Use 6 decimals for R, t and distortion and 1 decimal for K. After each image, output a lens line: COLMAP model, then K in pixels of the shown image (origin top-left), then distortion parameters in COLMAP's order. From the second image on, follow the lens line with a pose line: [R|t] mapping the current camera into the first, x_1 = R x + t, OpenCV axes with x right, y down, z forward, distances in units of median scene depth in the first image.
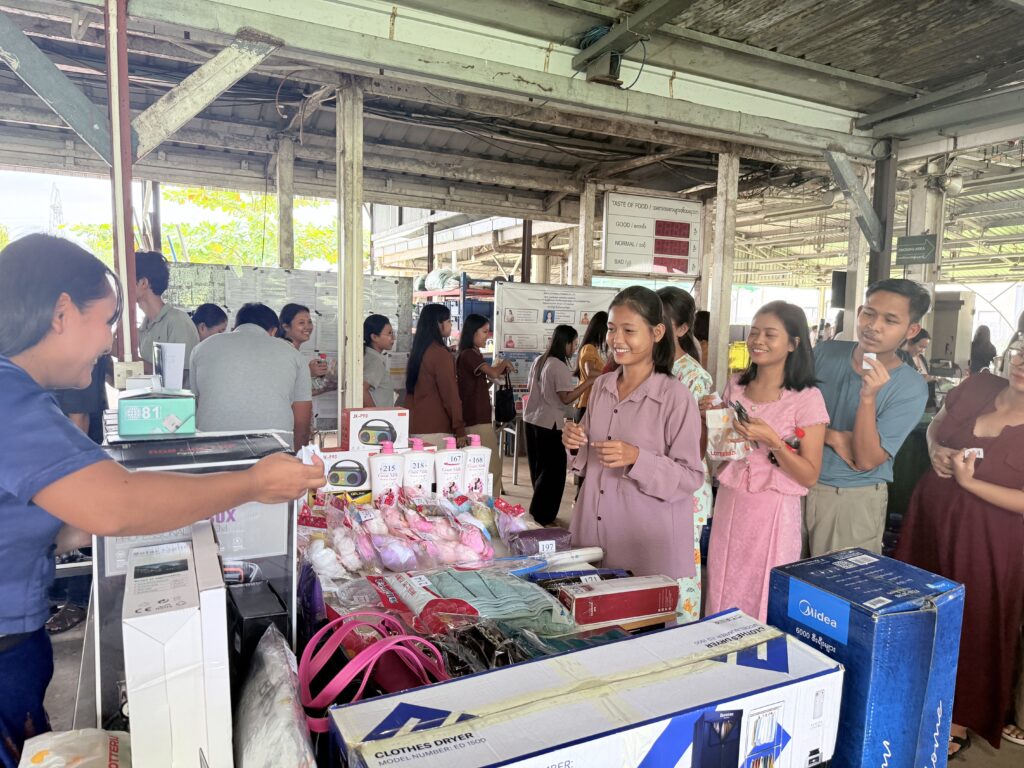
lens RADIAL K [[717.6, 0, 553.0], [0, 717.6, 386.9], [0, 0, 1]] dist [0.148755, -0.251614]
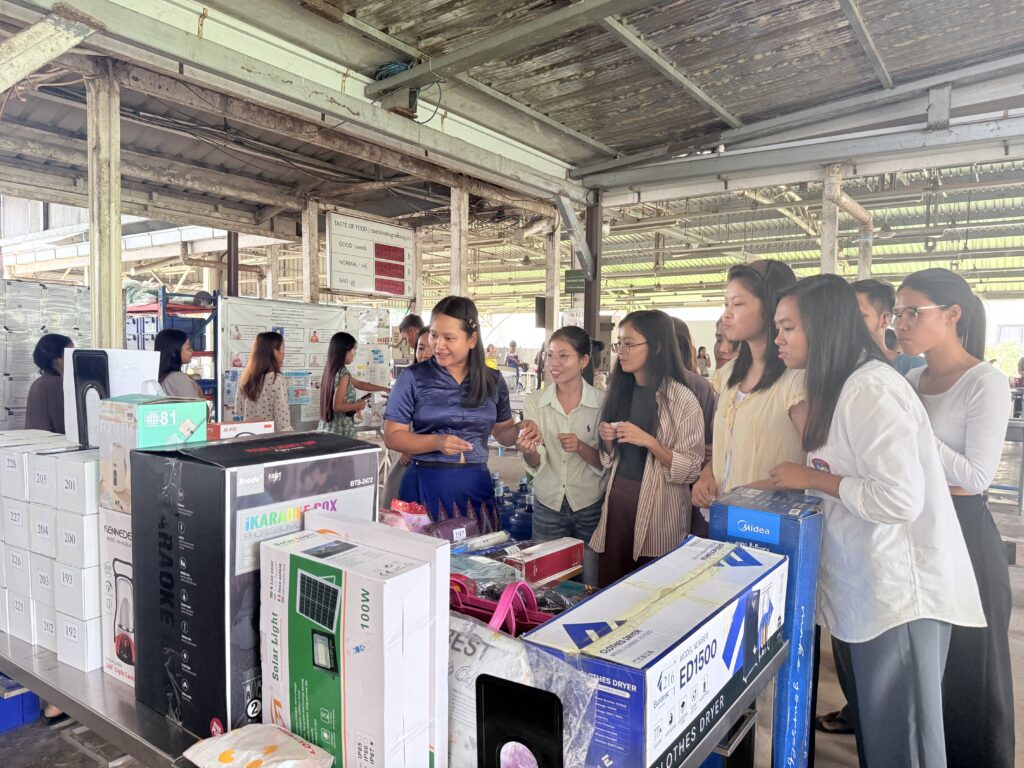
lens RADIAL K [[719.0, 0, 511.0], [0, 719.0, 402.0], [0, 0, 1]] dist [0.061641, -0.070730]
pose [[0.892109, -0.041931, 0.449871, -0.228791], [0.047685, 0.998861, -0.001461, 0.014632], [-0.449298, 0.022755, 0.893092, -0.017419]]
